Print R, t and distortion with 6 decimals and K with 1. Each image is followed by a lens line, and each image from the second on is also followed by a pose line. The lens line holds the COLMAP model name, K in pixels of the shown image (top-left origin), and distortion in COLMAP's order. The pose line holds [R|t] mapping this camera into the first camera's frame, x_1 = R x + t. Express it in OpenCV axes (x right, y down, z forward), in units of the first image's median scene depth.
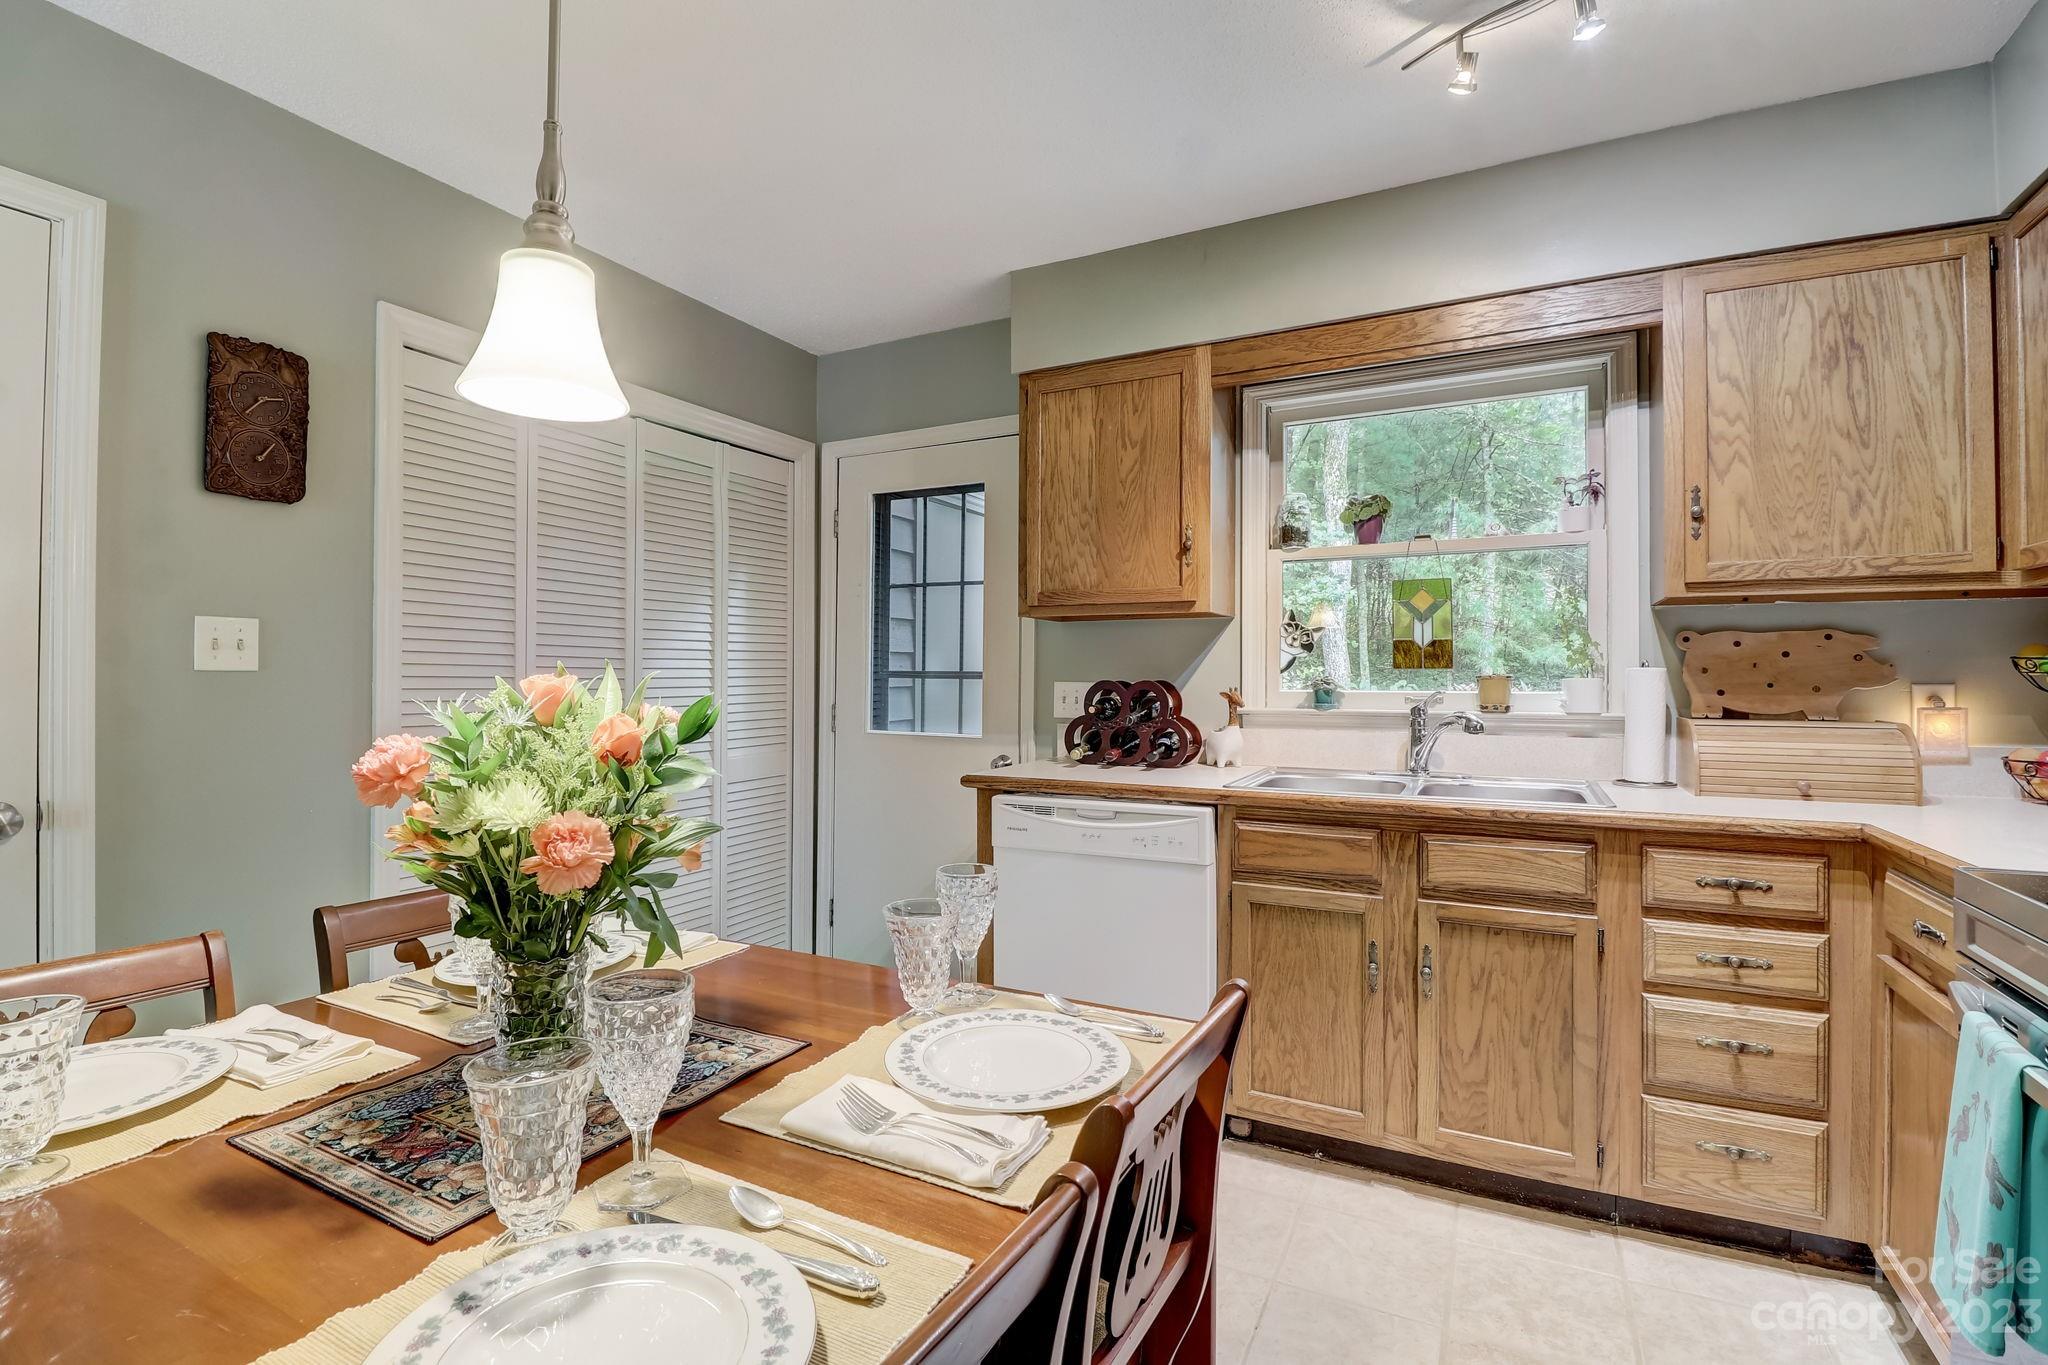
lens RADIAL K [[948.7, 0, 994.0], [0, 948.7, 670.4], [0, 0, 1]] dist [-0.002661, -0.010420]
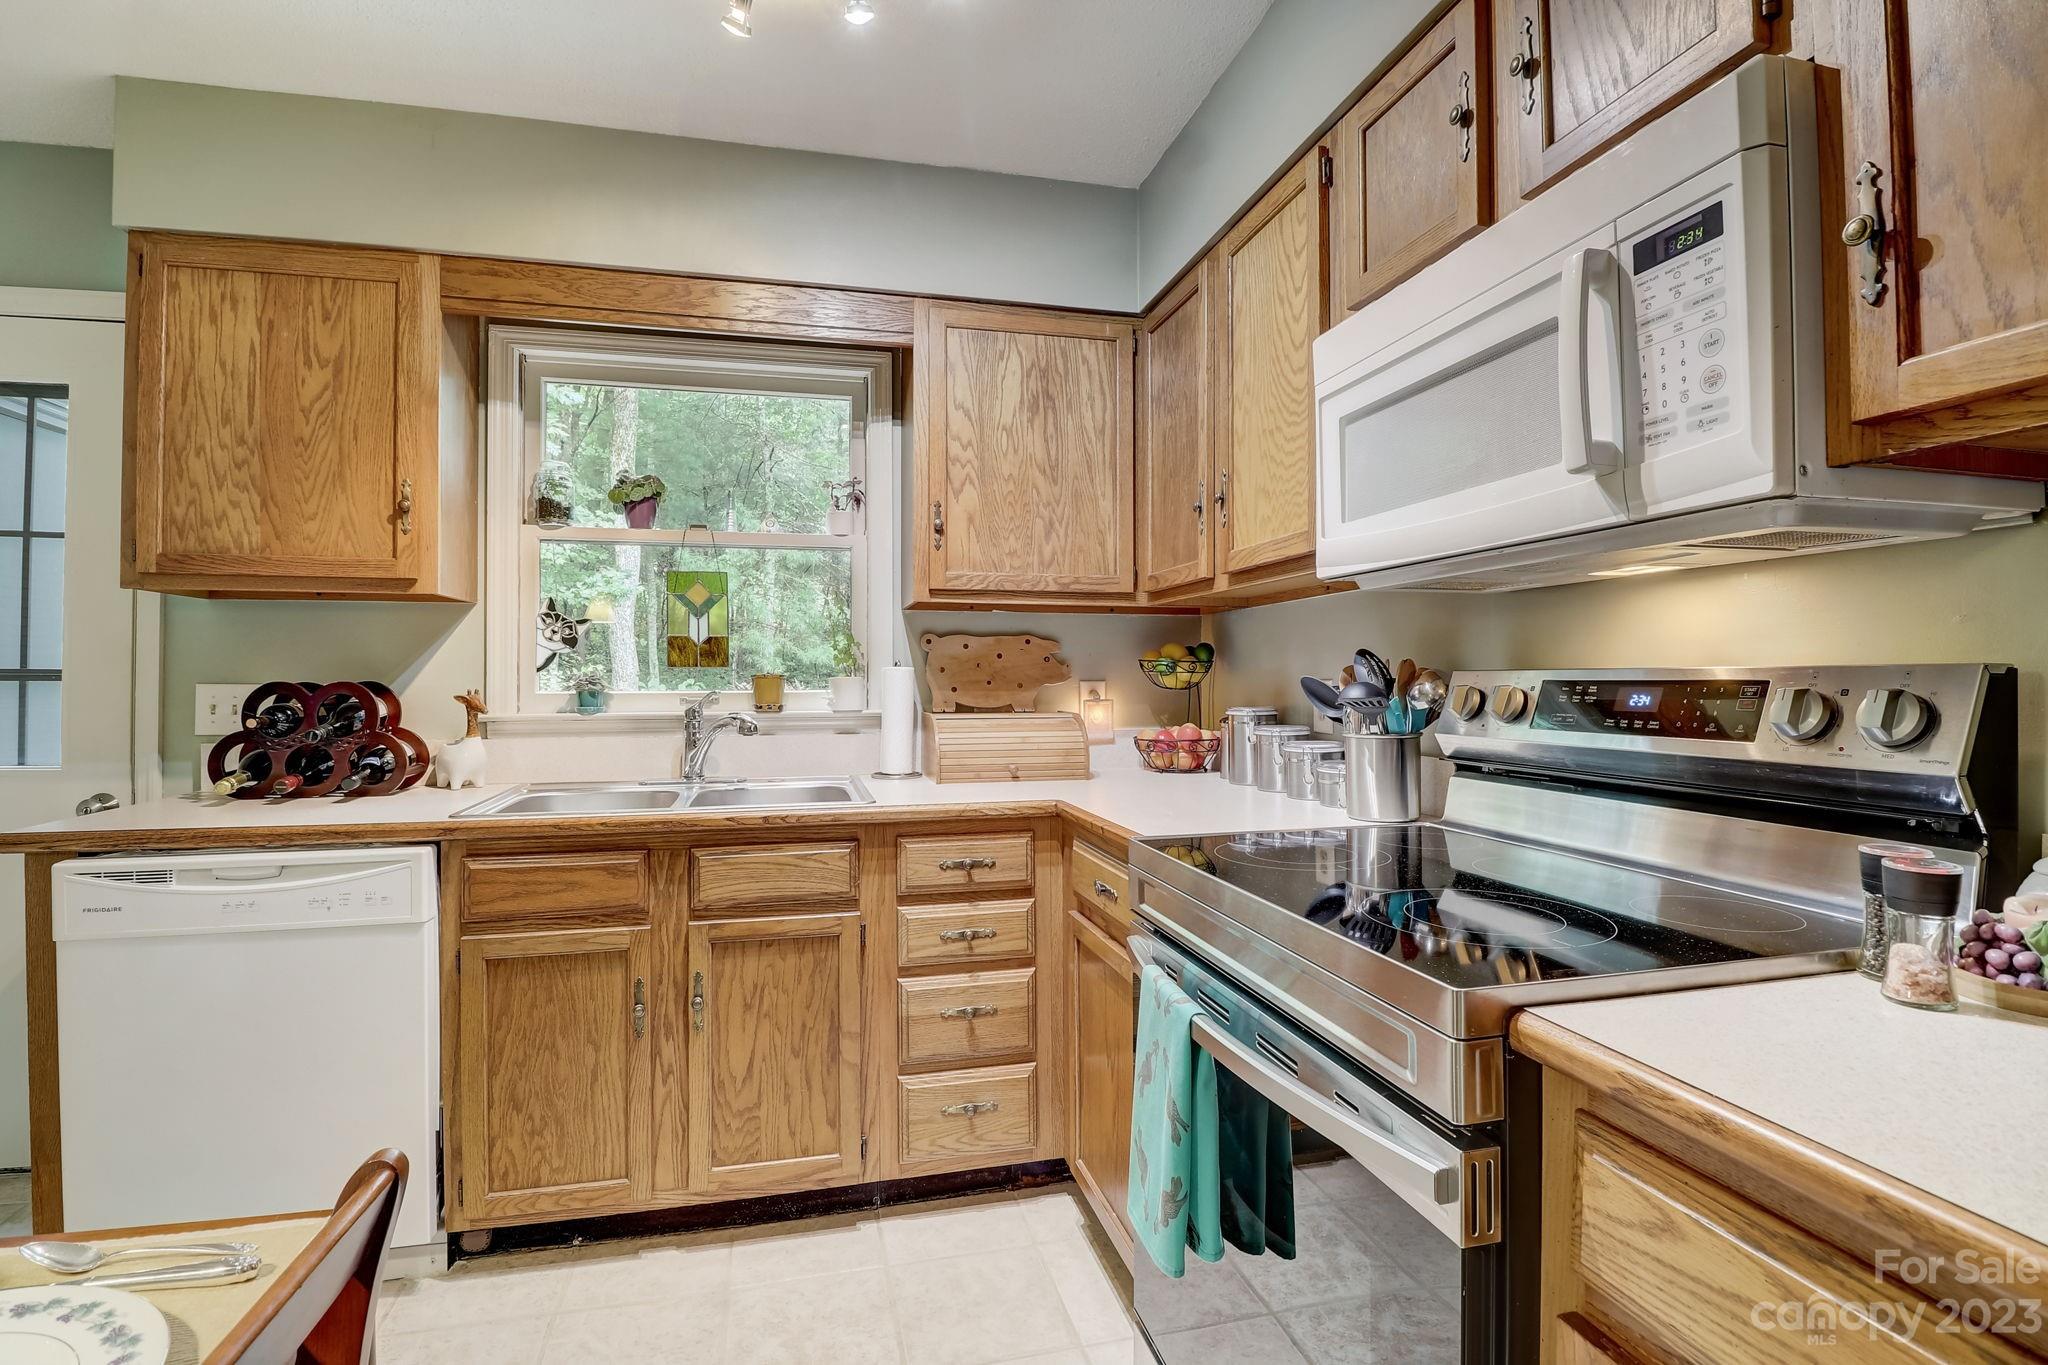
lens RADIAL K [[948.7, 0, 1028.9], [0, 948.7, 674.4], [0, 0, 1]] dist [-0.002661, -0.010420]
pose [[0.733184, -0.001497, 0.680029, 0.066574], [-0.002224, 0.999987, 0.004600, 0.000315], [-0.680027, -0.004885, 0.733171, 0.110602]]
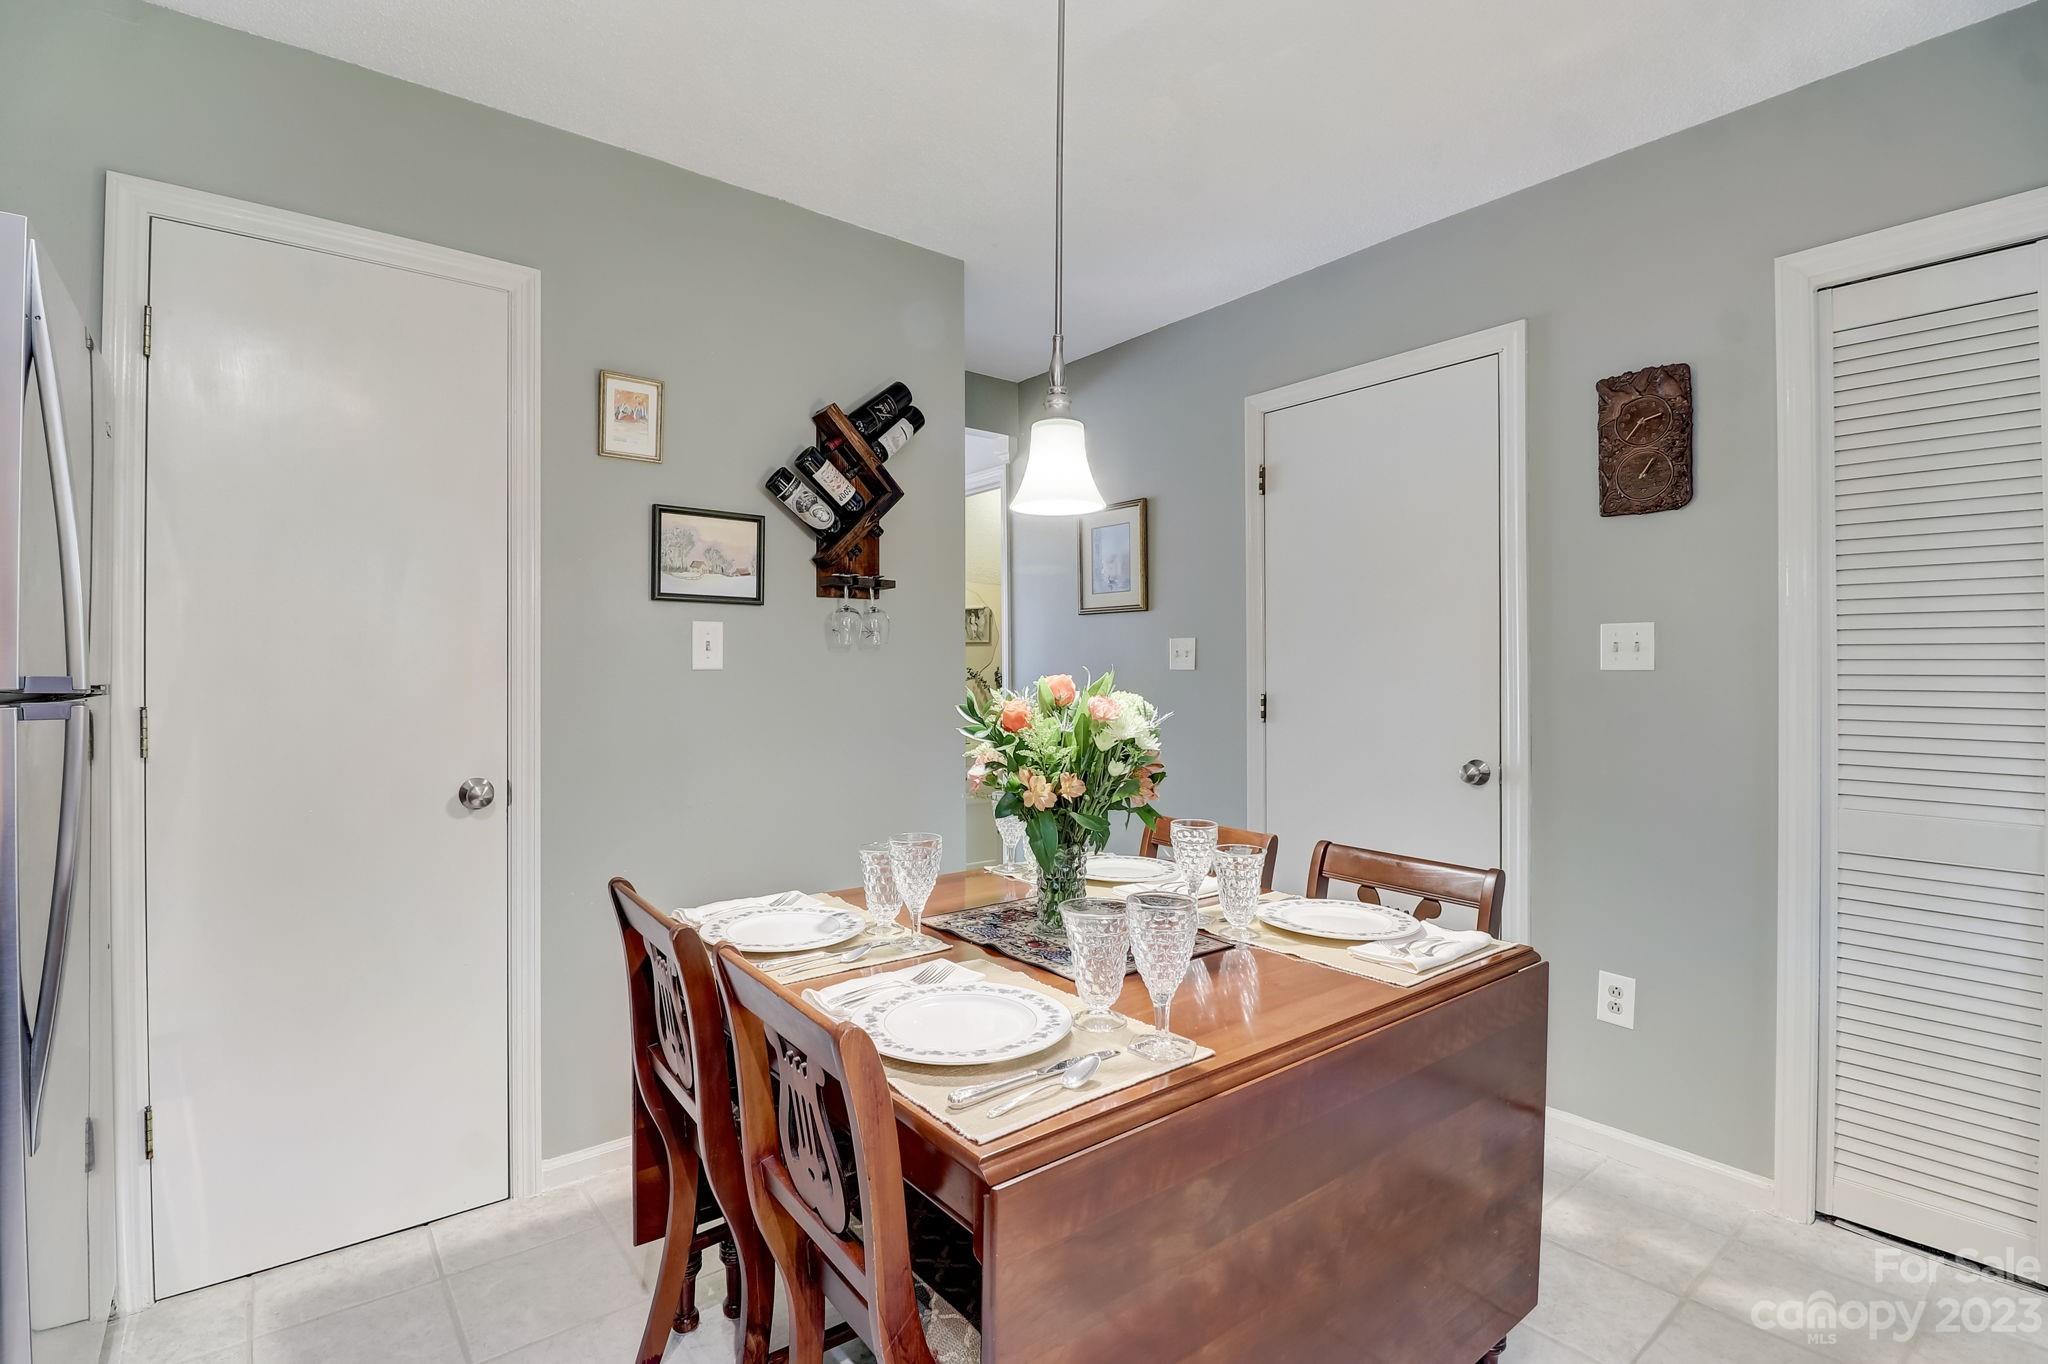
lens RADIAL K [[948.7, 0, 1013.8], [0, 948.7, 676.4], [0, 0, 1]] dist [-0.002661, -0.010420]
pose [[-0.385478, 0.007789, -0.922684, 0.564795], [0.005468, 0.999966, 0.006157, -0.003395], [0.922701, -0.002672, -0.385507, 0.823383]]
